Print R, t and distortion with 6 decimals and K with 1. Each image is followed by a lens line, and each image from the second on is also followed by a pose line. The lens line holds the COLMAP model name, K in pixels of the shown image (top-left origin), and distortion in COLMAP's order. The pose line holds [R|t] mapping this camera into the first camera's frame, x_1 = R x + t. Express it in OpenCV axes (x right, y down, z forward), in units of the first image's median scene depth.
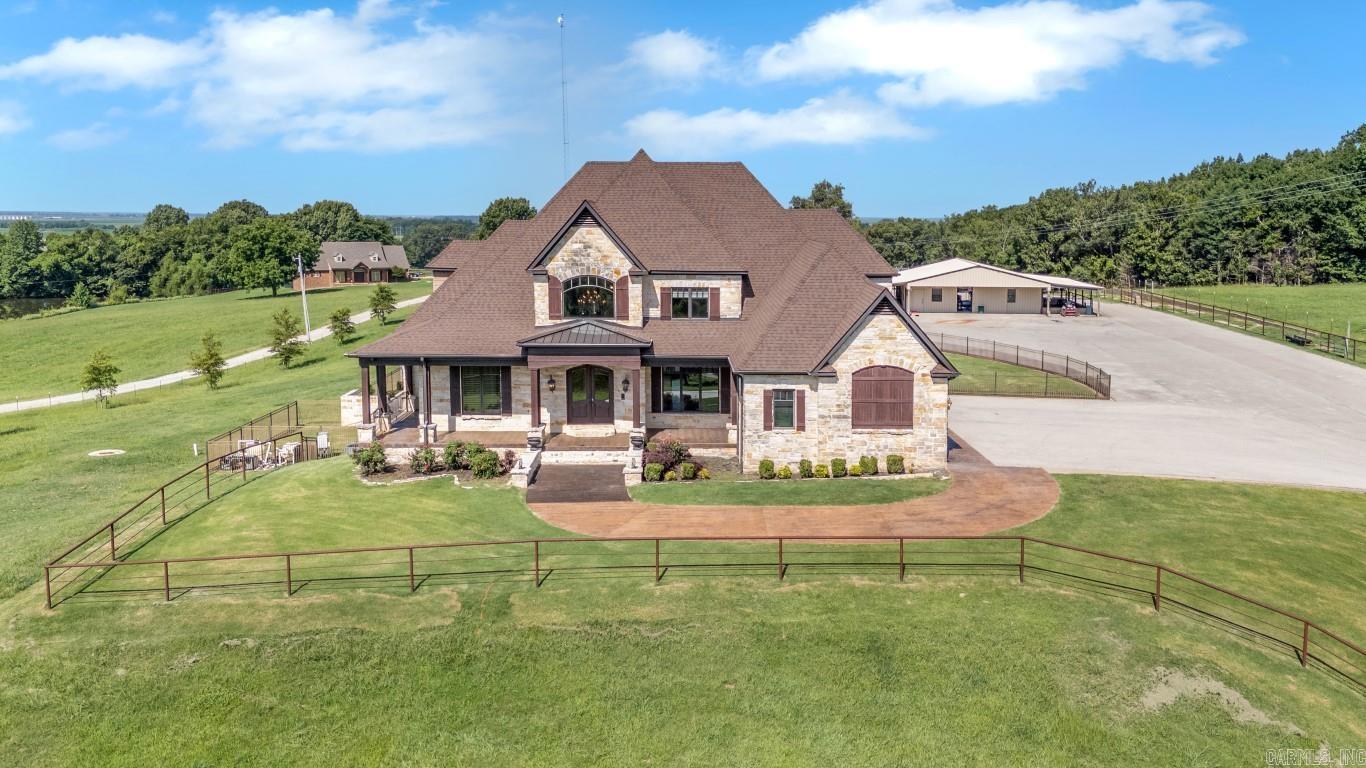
lens RADIAL K [[1030.3, 0, 678.5], [0, 1030.3, 413.4], [0, 0, 1]] dist [0.073949, -0.060540]
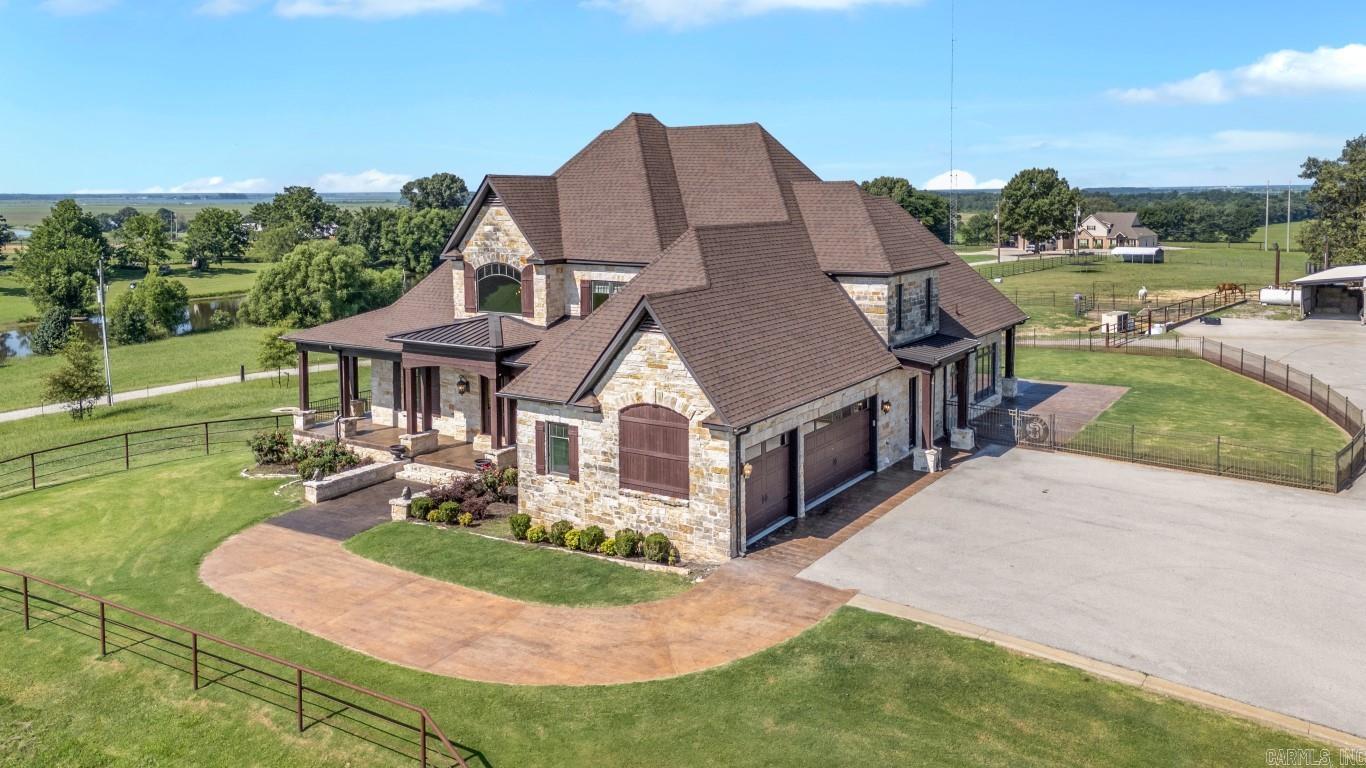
lens RADIAL K [[1045.7, 0, 738.1], [0, 1045.7, 351.6], [0, 0, 1]] dist [0.079968, -0.000333]
pose [[0.853457, 0.071393, -0.516250, 0.533945], [-0.089622, 0.995921, -0.010434, -0.069563], [0.513400, 0.055172, 0.856374, 0.363447]]
